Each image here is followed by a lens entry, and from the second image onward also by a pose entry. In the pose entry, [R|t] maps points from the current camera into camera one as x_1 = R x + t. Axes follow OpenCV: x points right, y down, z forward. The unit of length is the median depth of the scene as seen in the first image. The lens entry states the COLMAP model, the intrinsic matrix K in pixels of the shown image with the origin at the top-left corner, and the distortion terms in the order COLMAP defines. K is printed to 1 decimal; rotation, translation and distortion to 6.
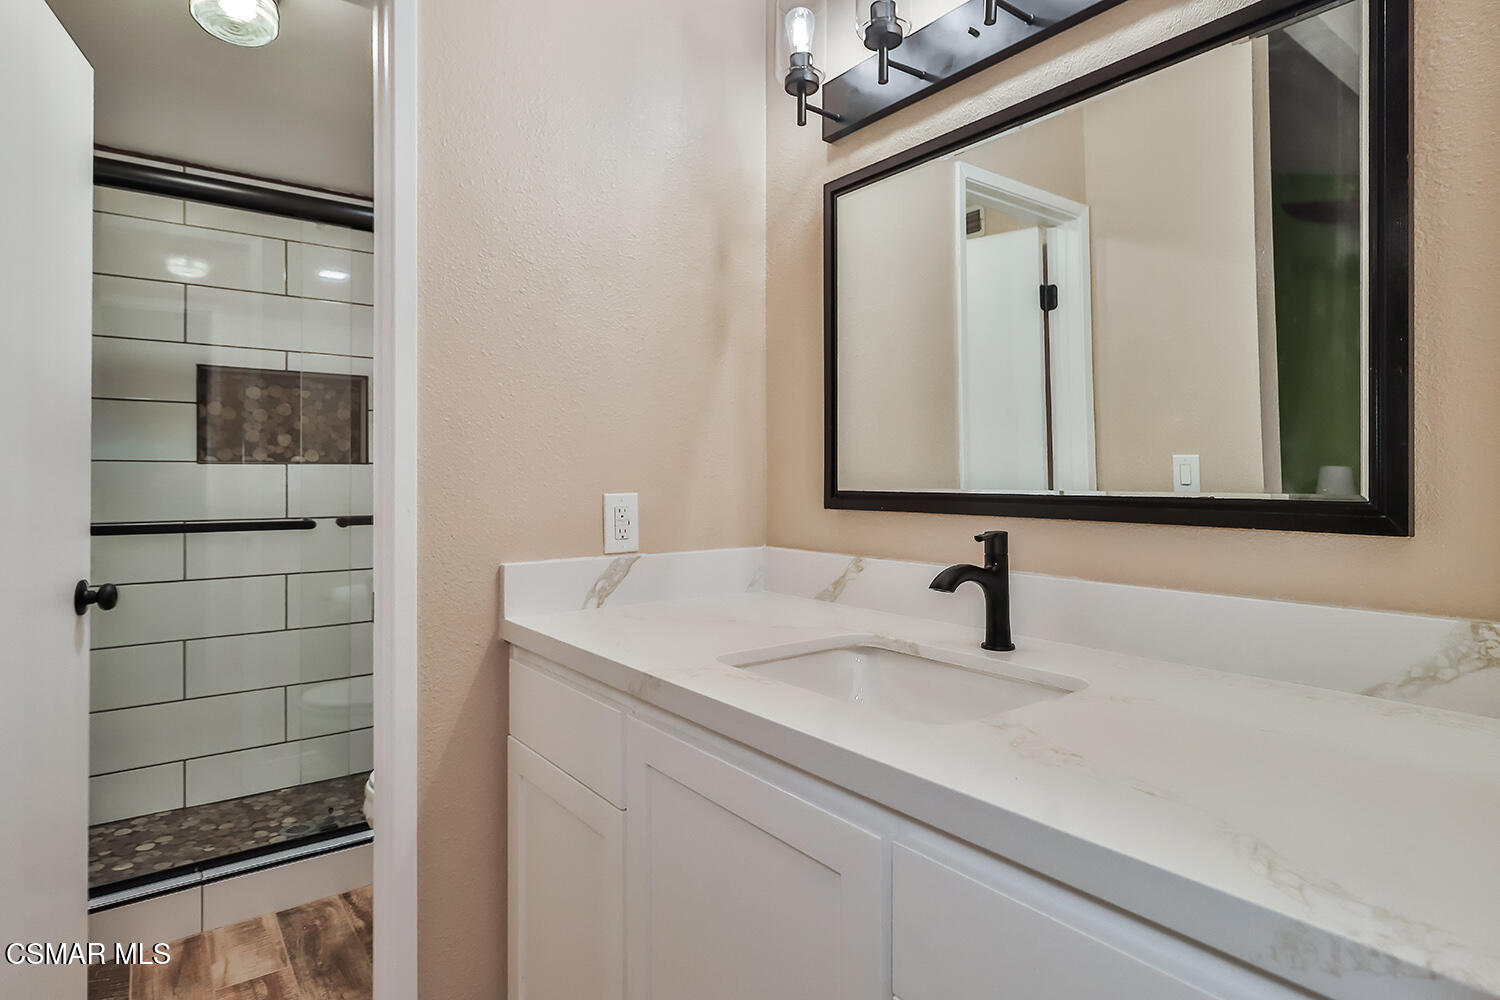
lens RADIAL K [[809.7, 0, 748.4], [0, 809.7, 480.6], [0, 0, 1]] dist [0.000943, -0.002359]
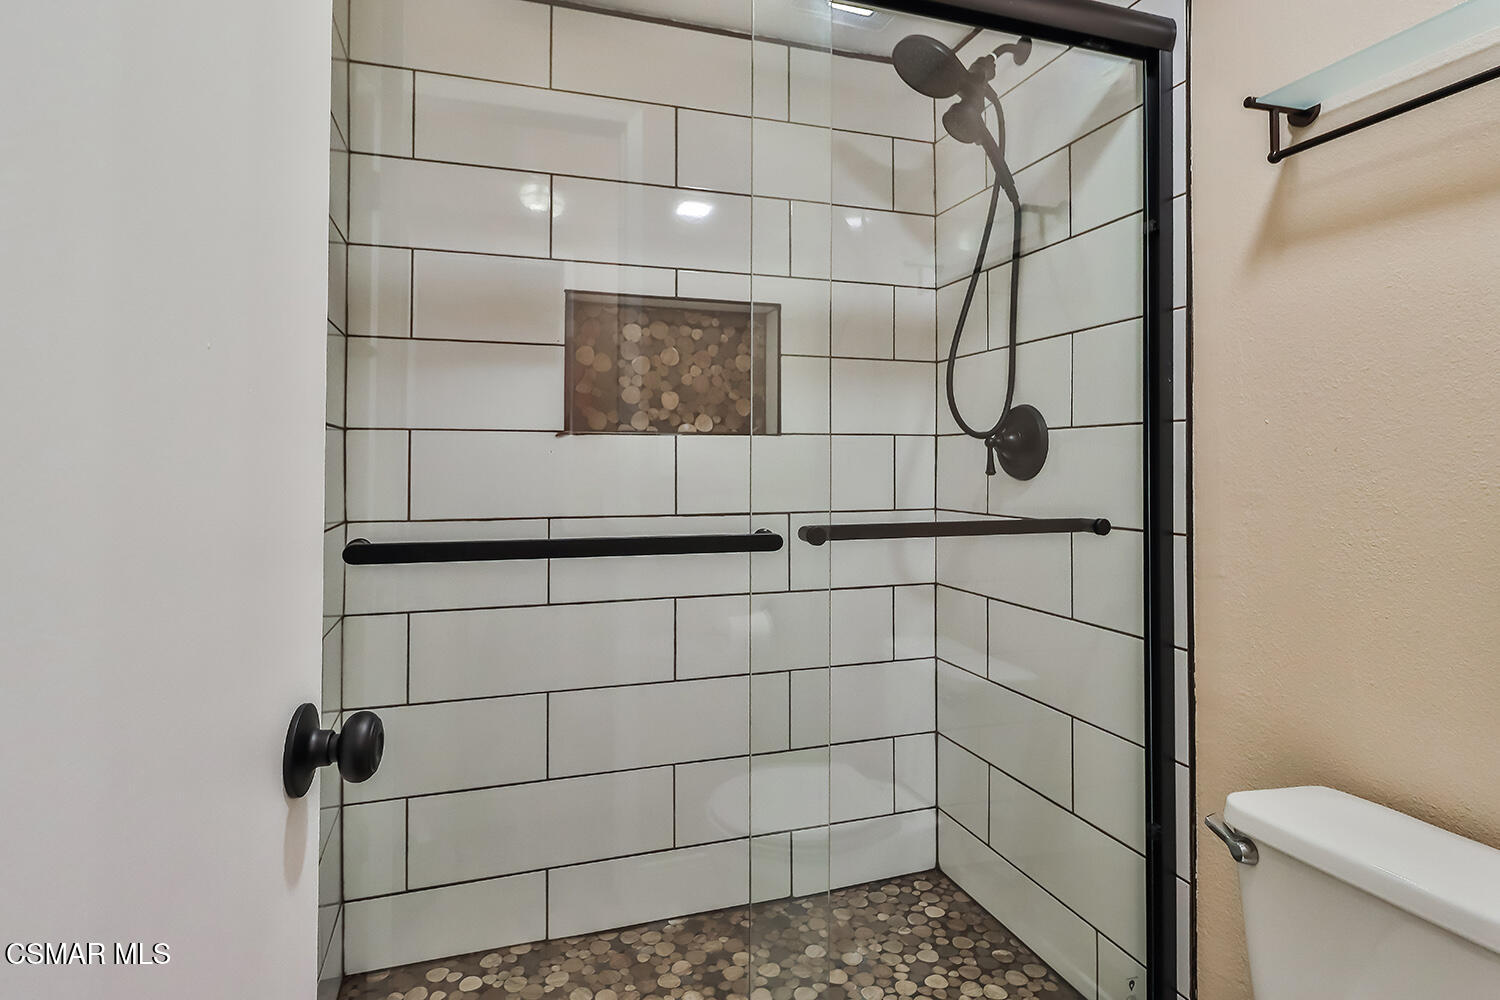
lens RADIAL K [[813.4, 0, 750.6], [0, 813.4, 451.5], [0, 0, 1]] dist [0.005356, -0.000272]
pose [[0.945800, -0.000537, -0.324749, -0.288414], [-0.002573, 0.999955, -0.009148, -0.000458], [0.324739, 0.009488, 0.945756, 0.372993]]
